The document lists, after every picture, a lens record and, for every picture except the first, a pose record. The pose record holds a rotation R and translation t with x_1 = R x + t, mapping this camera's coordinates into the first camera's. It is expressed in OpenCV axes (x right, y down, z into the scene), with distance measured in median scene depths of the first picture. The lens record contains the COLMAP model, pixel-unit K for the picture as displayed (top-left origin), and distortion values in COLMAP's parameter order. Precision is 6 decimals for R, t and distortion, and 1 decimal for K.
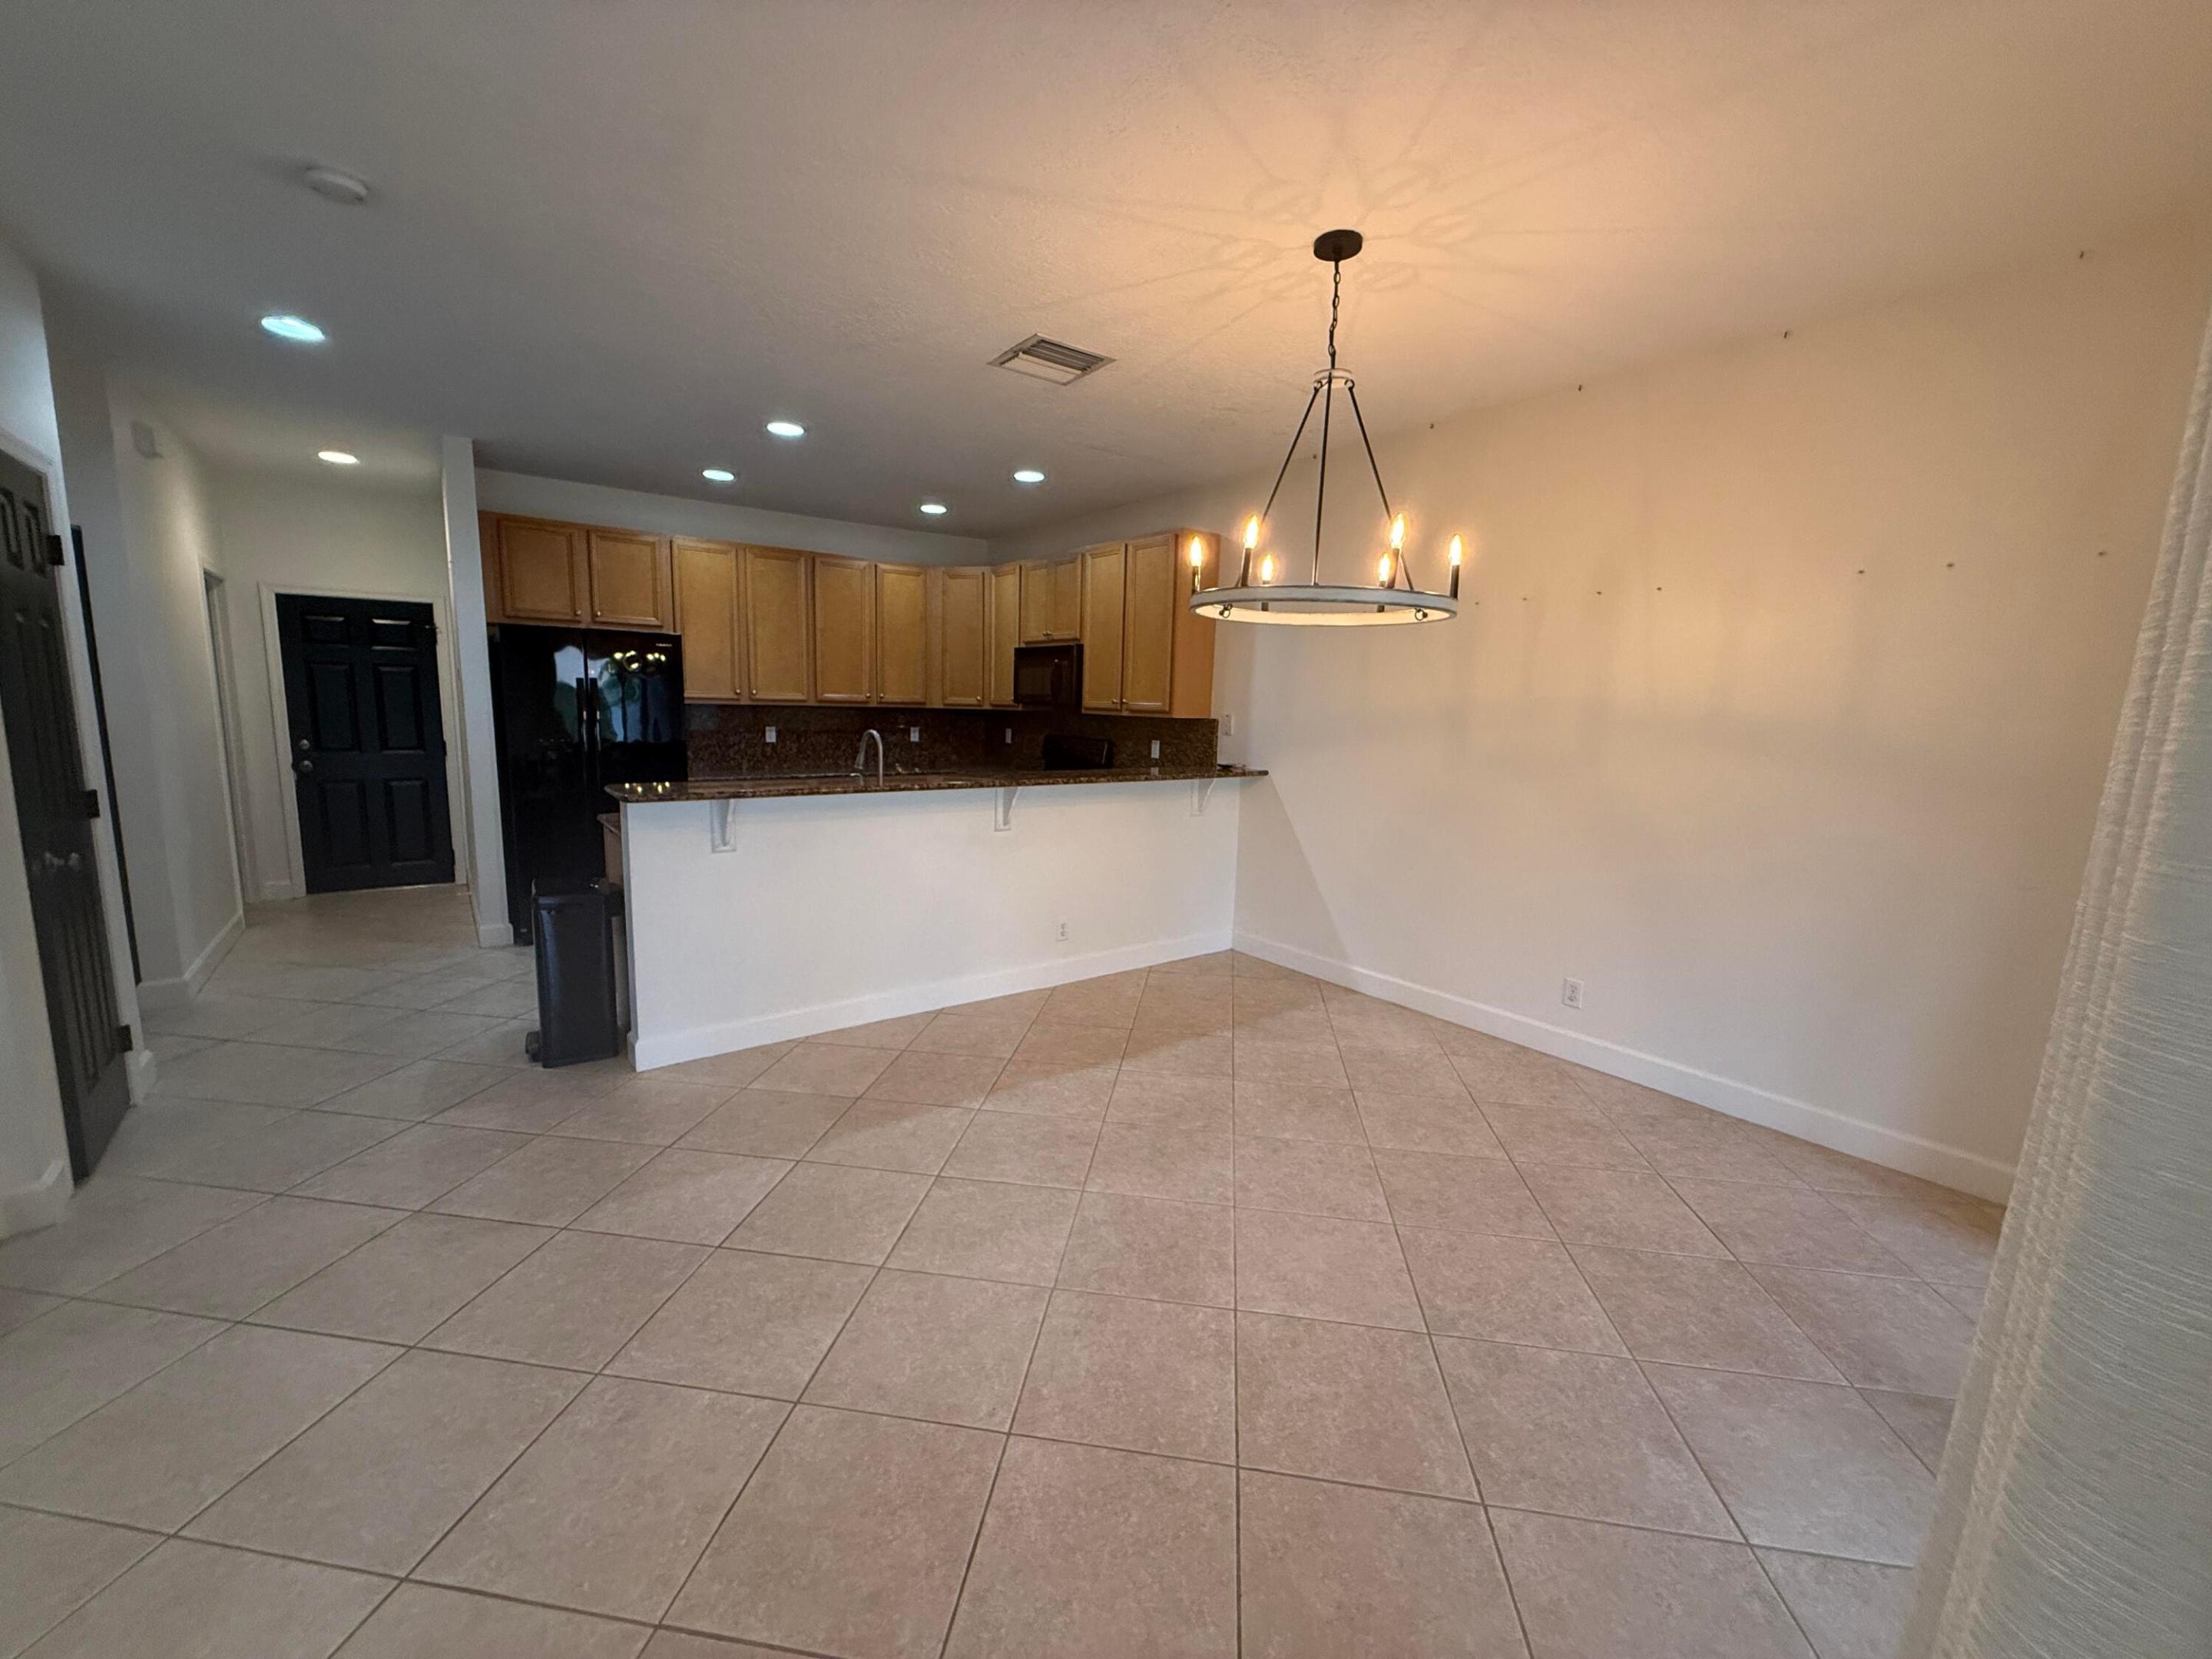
lens RADIAL K [[883.9, 0, 1106.0], [0, 883.9, 829.5], [0, 0, 1]] dist [0.000009, -0.000165]
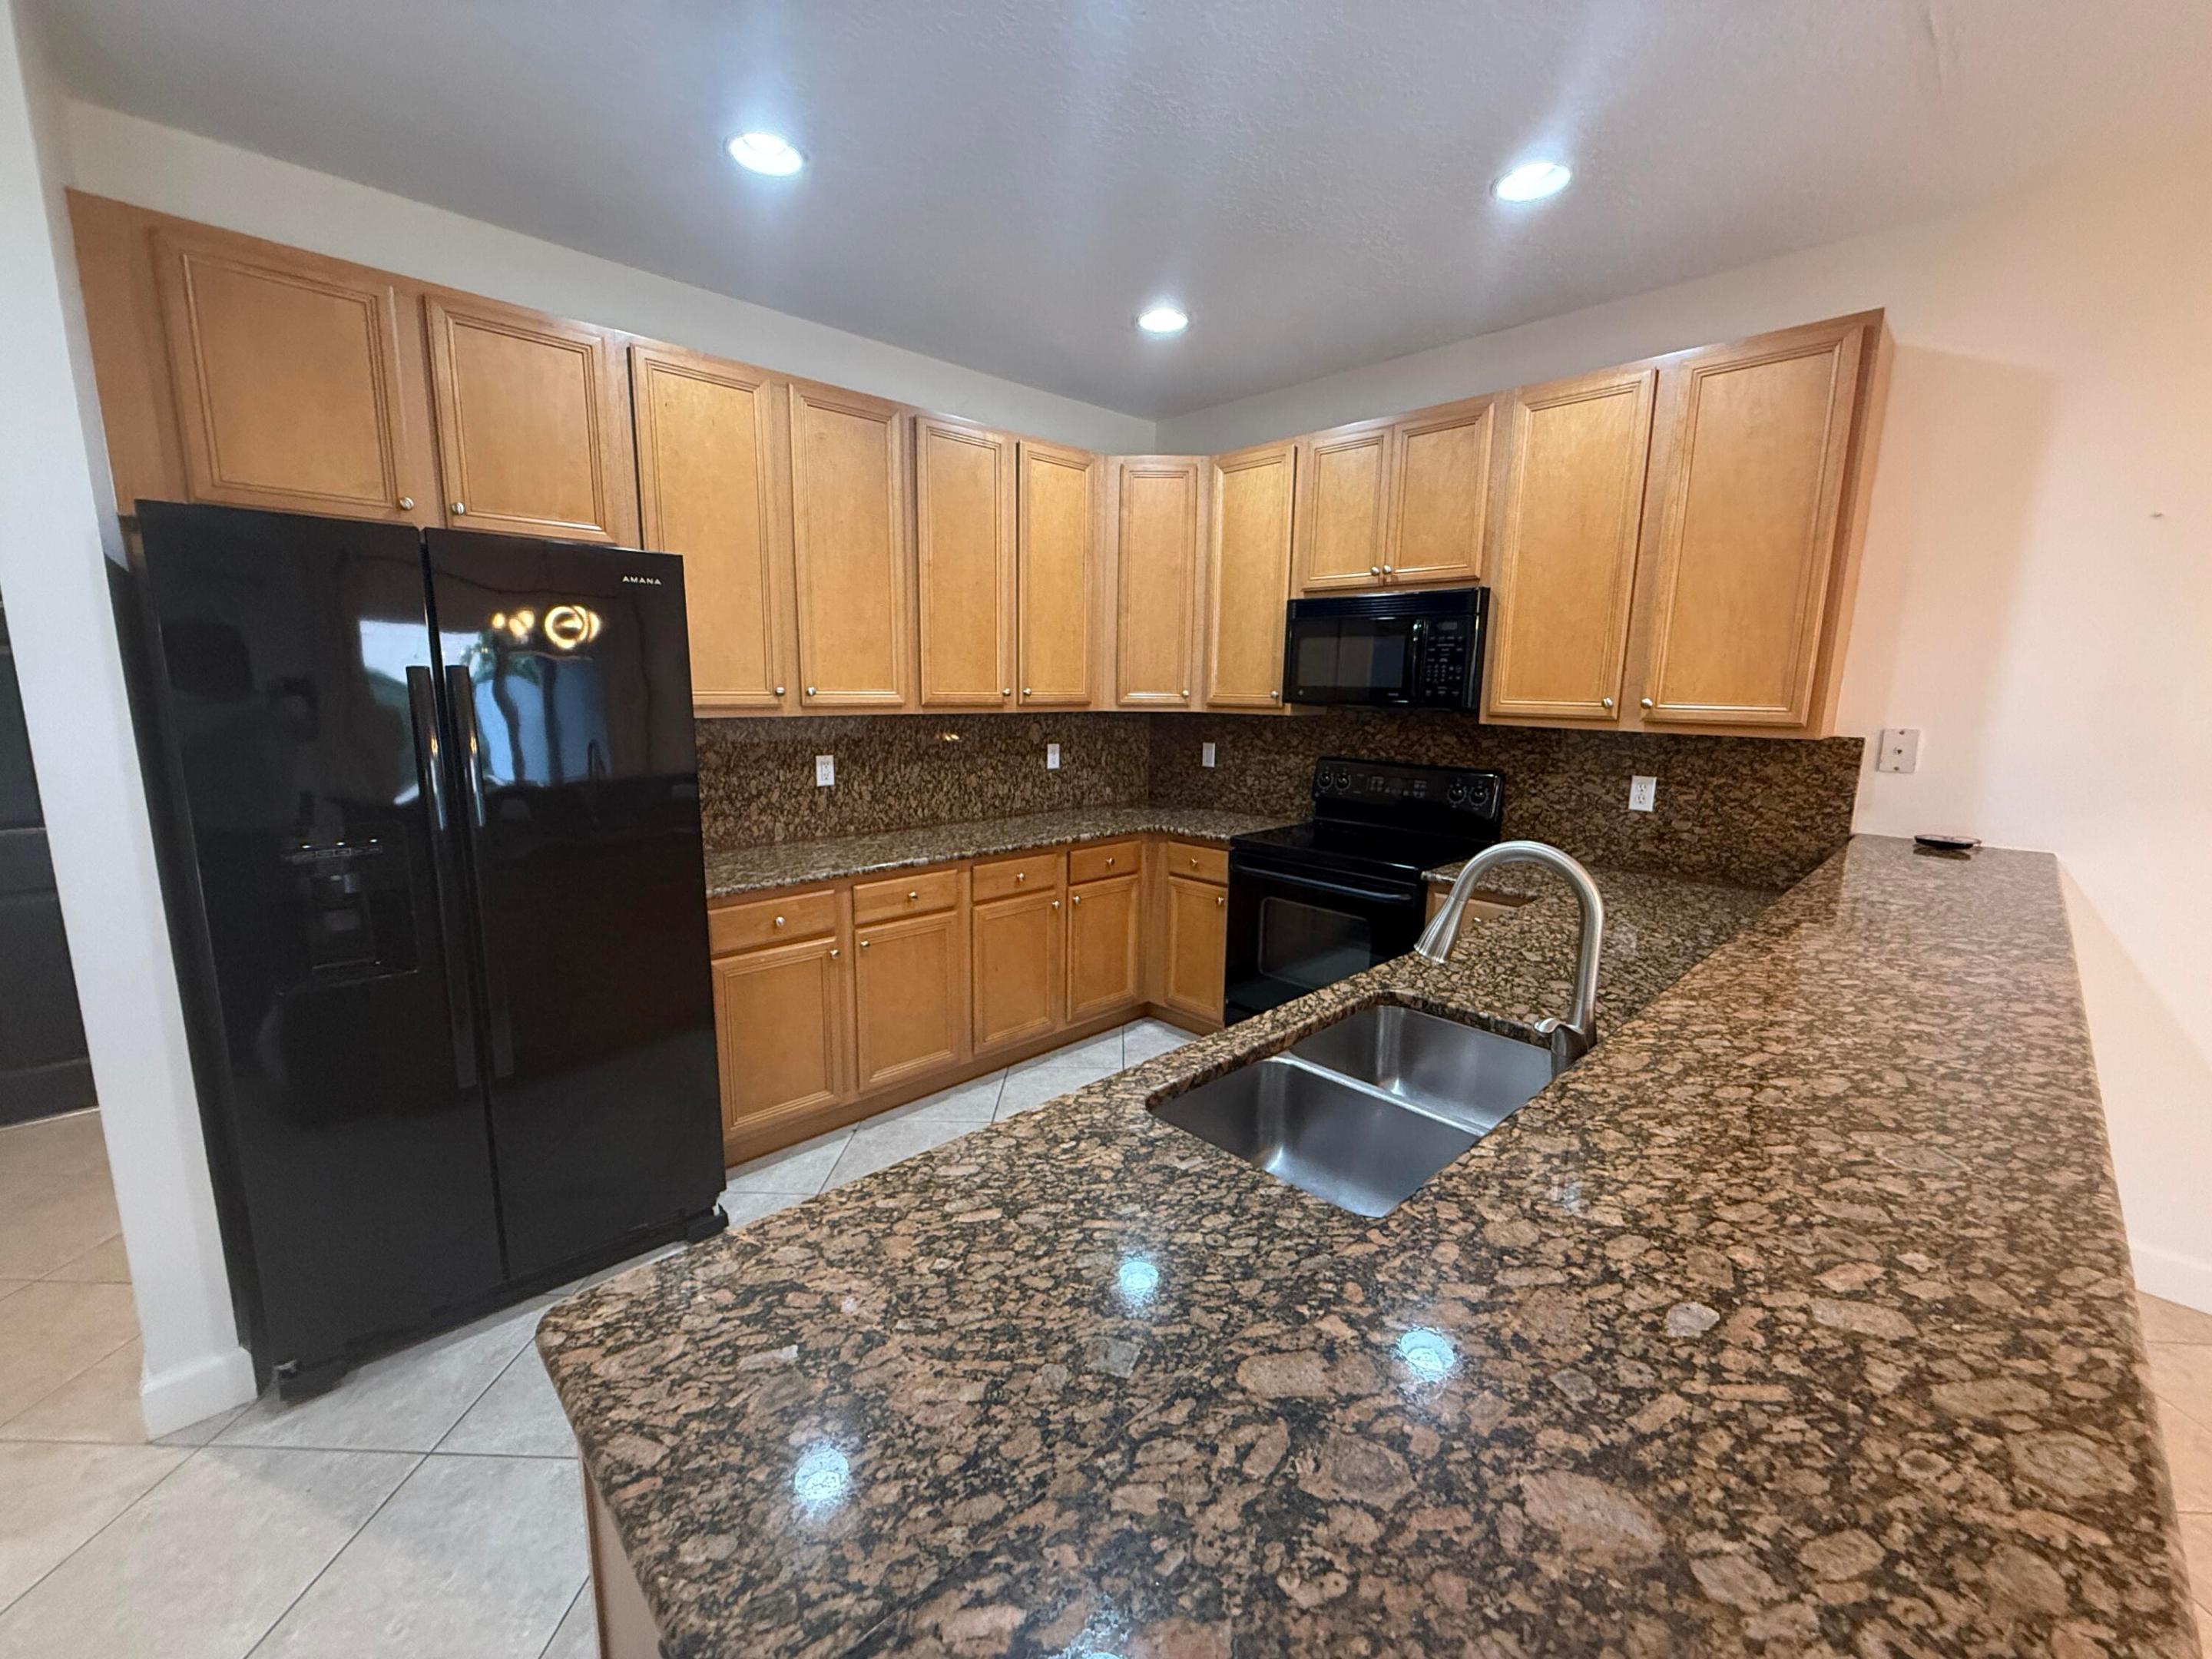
lens RADIAL K [[883.9, 0, 1106.0], [0, 883.9, 829.5], [0, 0, 1]] dist [0.000009, -0.000165]
pose [[0.992669, -0.031304, 0.116737, -0.292854], [0.028622, 0.999288, 0.024584, -0.085356], [-0.117423, -0.021062, 0.992859, 0.493538]]
